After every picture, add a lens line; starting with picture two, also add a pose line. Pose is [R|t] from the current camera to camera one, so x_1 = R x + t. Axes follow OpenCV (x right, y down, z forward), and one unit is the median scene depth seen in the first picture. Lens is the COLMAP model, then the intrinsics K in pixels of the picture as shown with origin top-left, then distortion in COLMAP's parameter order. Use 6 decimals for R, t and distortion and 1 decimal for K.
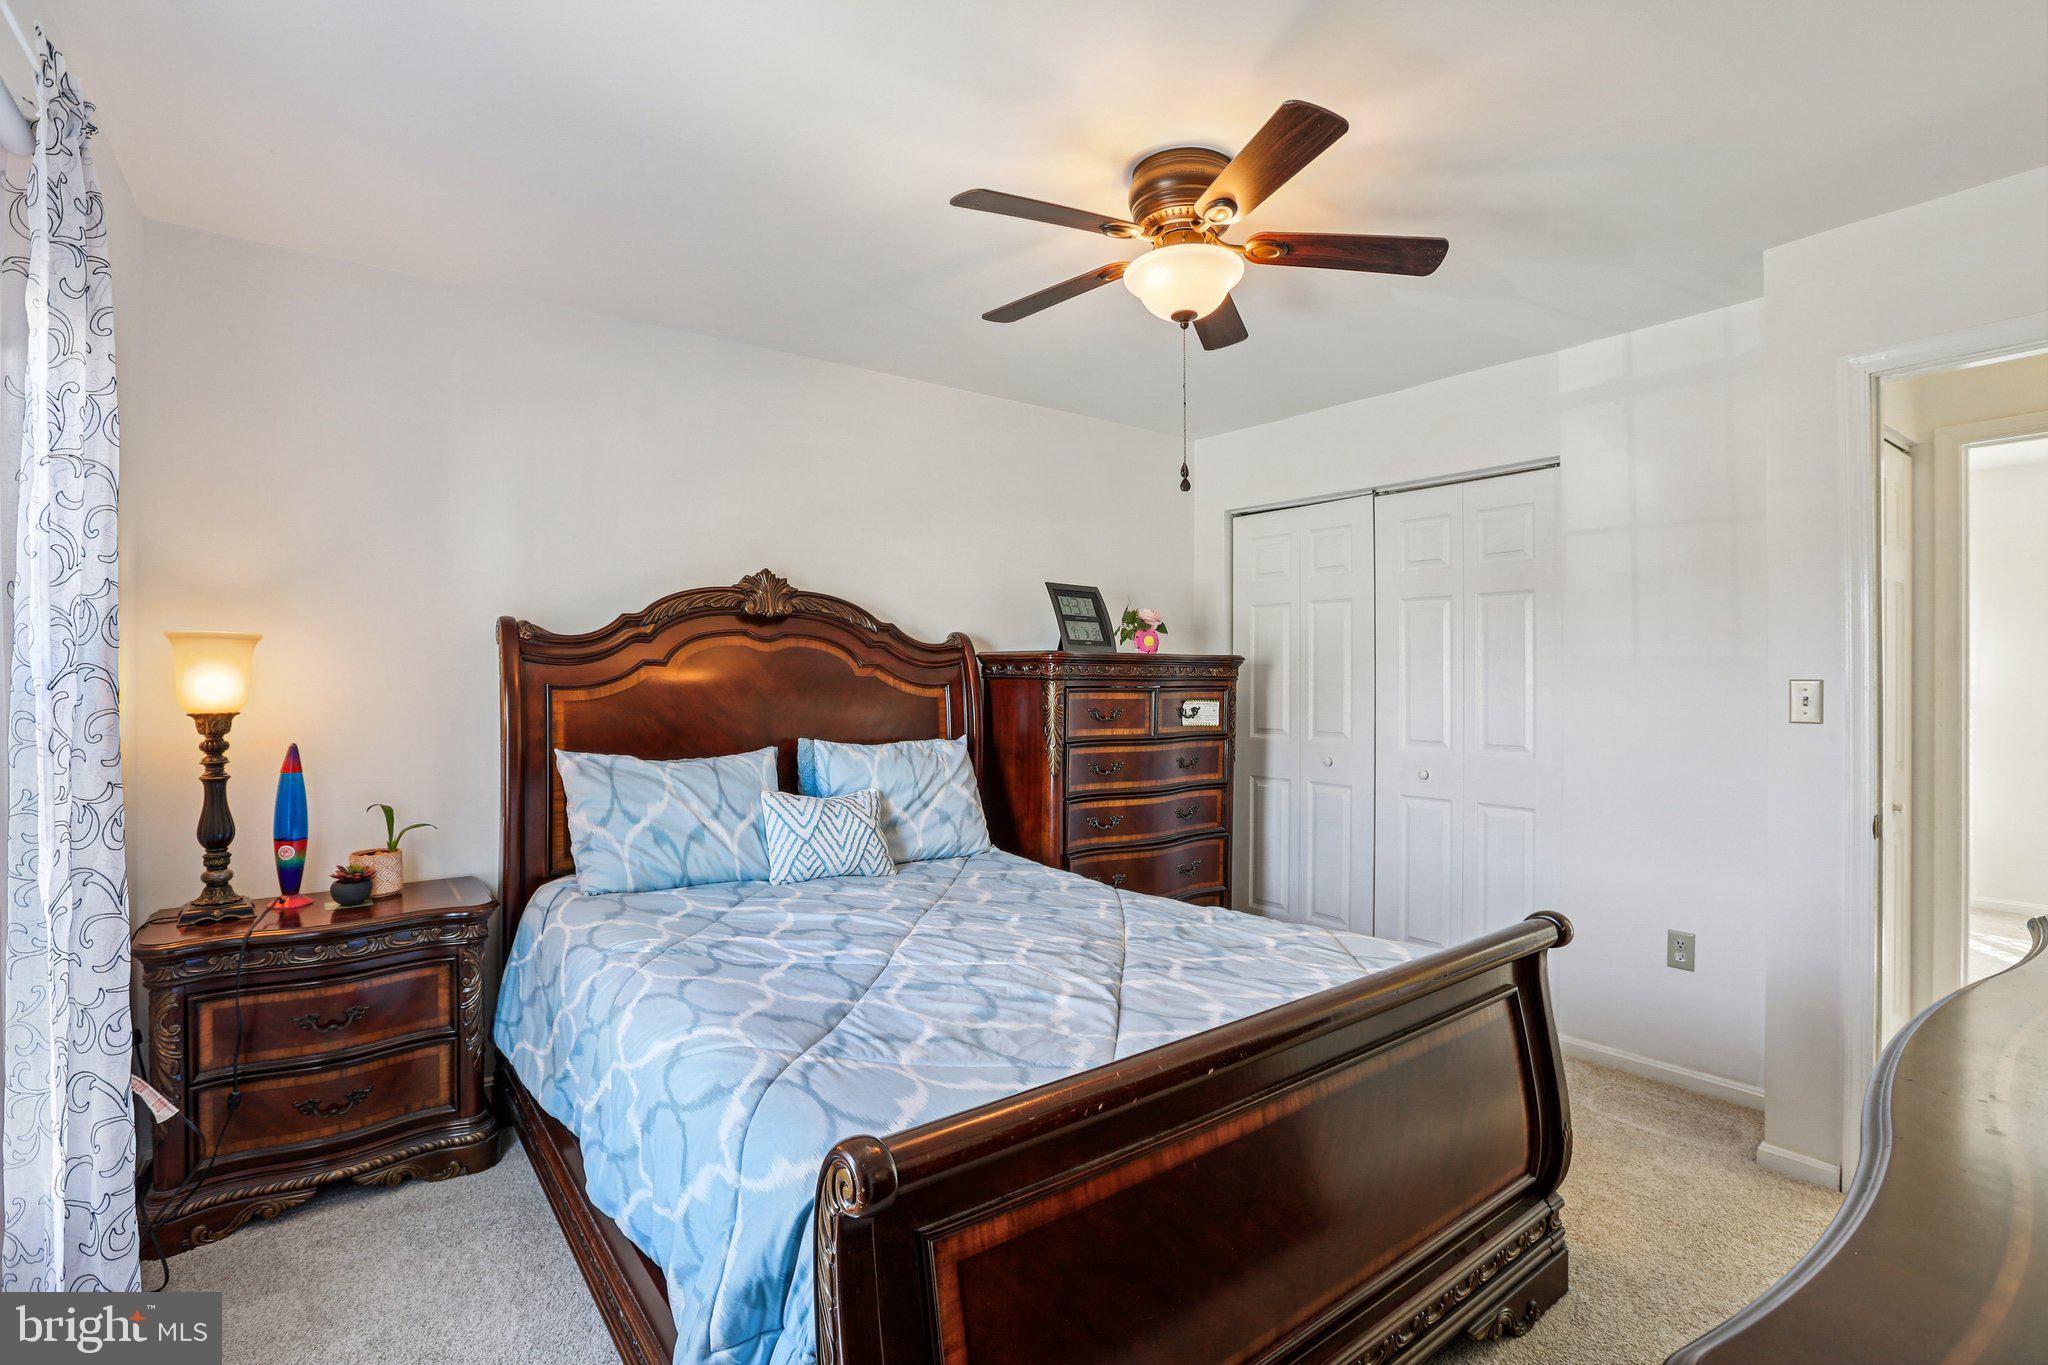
lens RADIAL K [[945.5, 0, 1020.3], [0, 945.5, 688.6], [0, 0, 1]] dist [-0.012130, 0.001230]
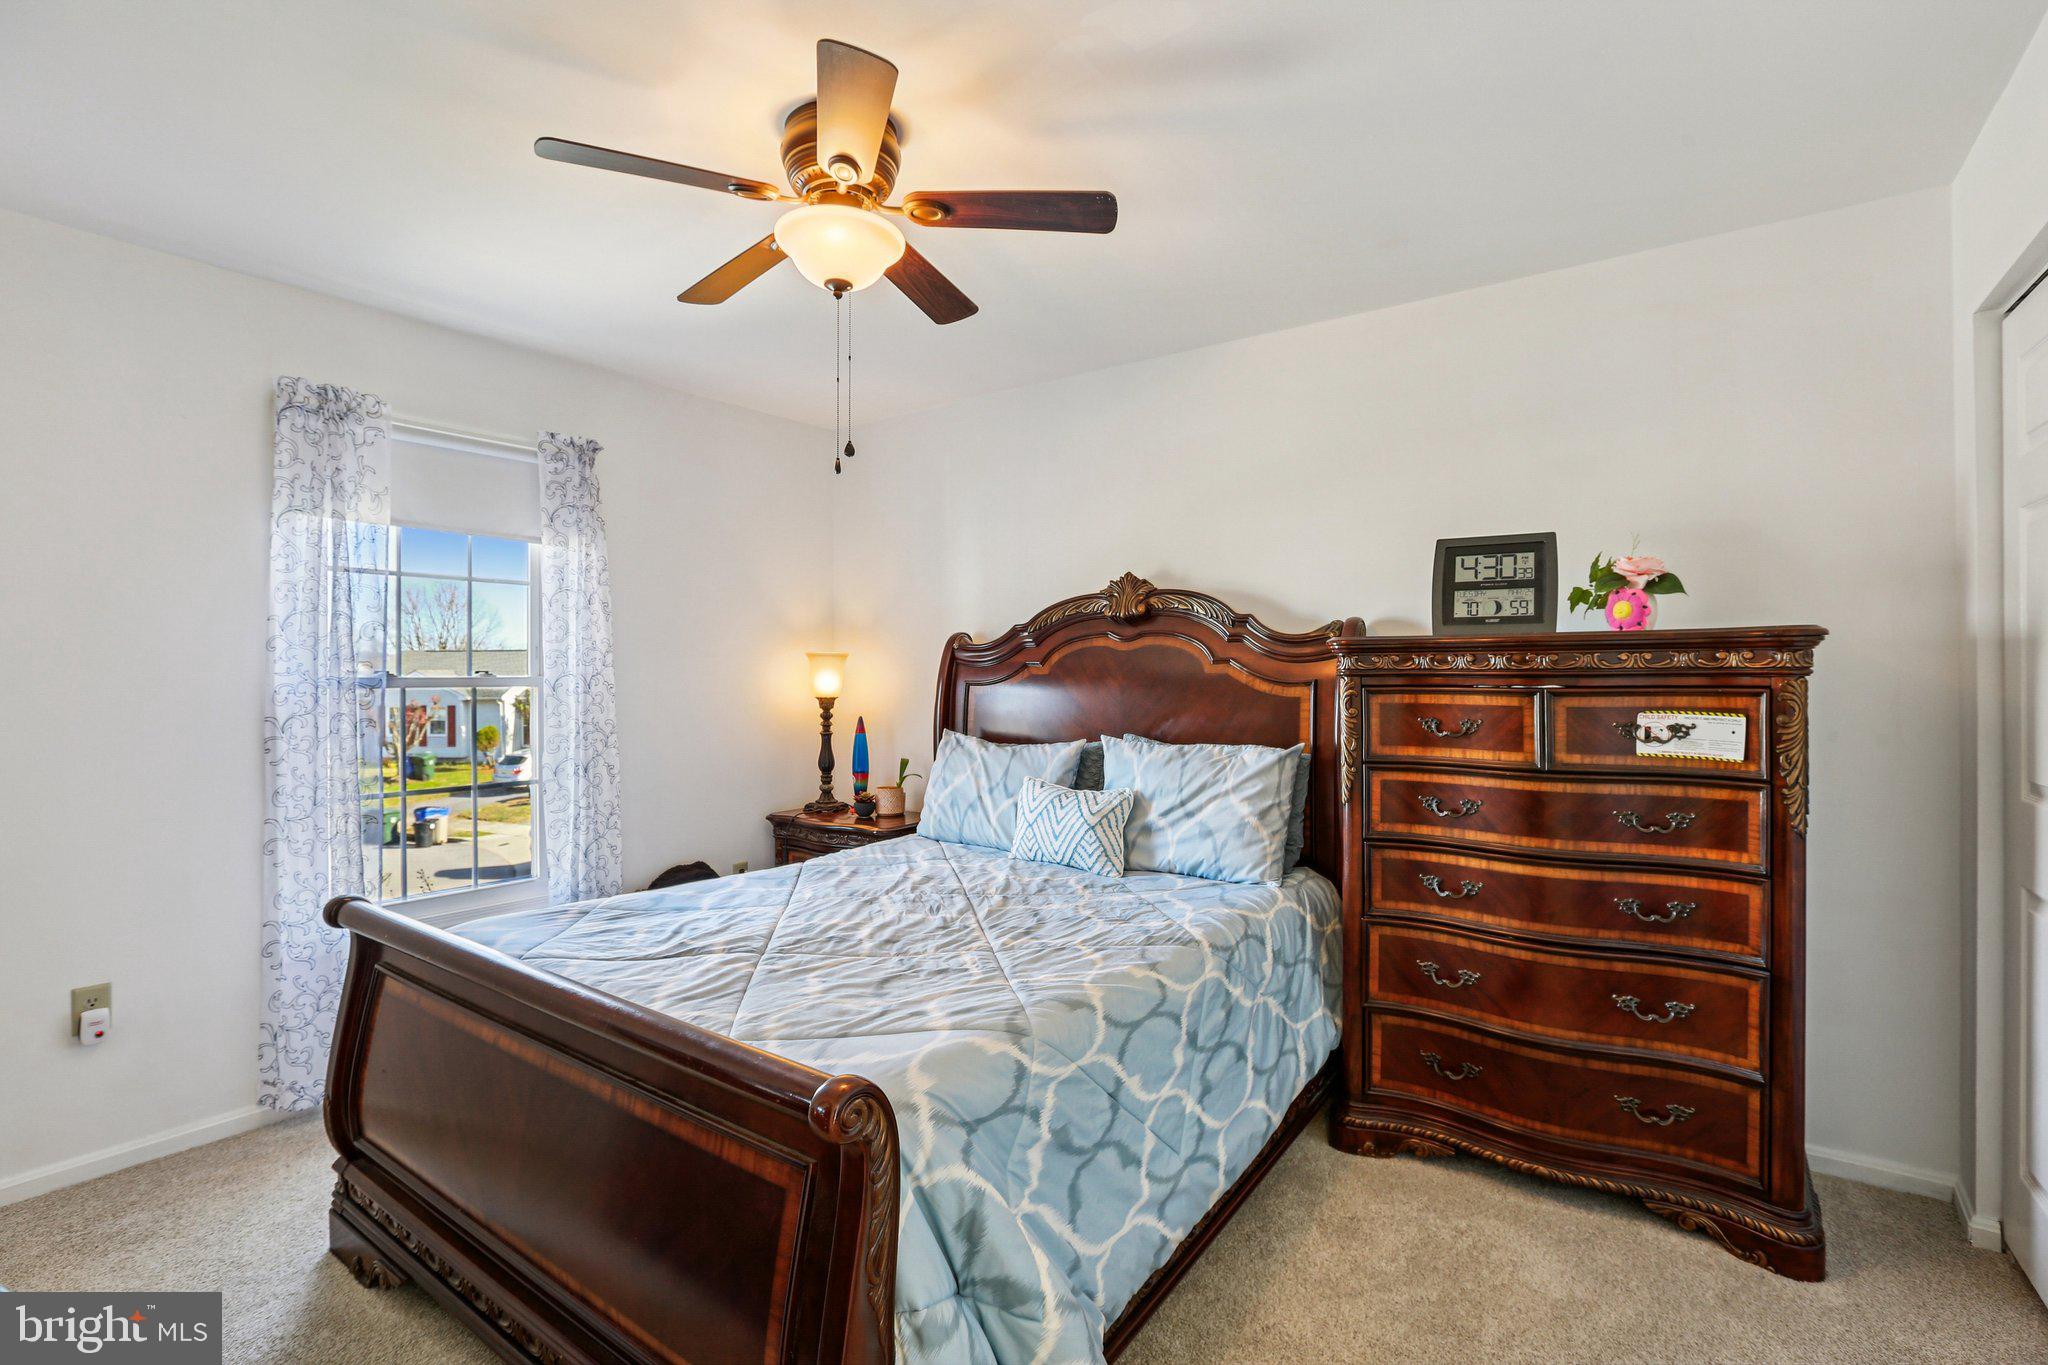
lens RADIAL K [[945.5, 0, 1020.3], [0, 945.5, 688.6], [0, 0, 1]] dist [-0.012130, 0.001230]
pose [[0.319132, 0.008339, -0.947674, 0.669854], [-0.004856, 0.999963, 0.007164, -0.003565], [0.947698, 0.002315, 0.319161, 0.528053]]
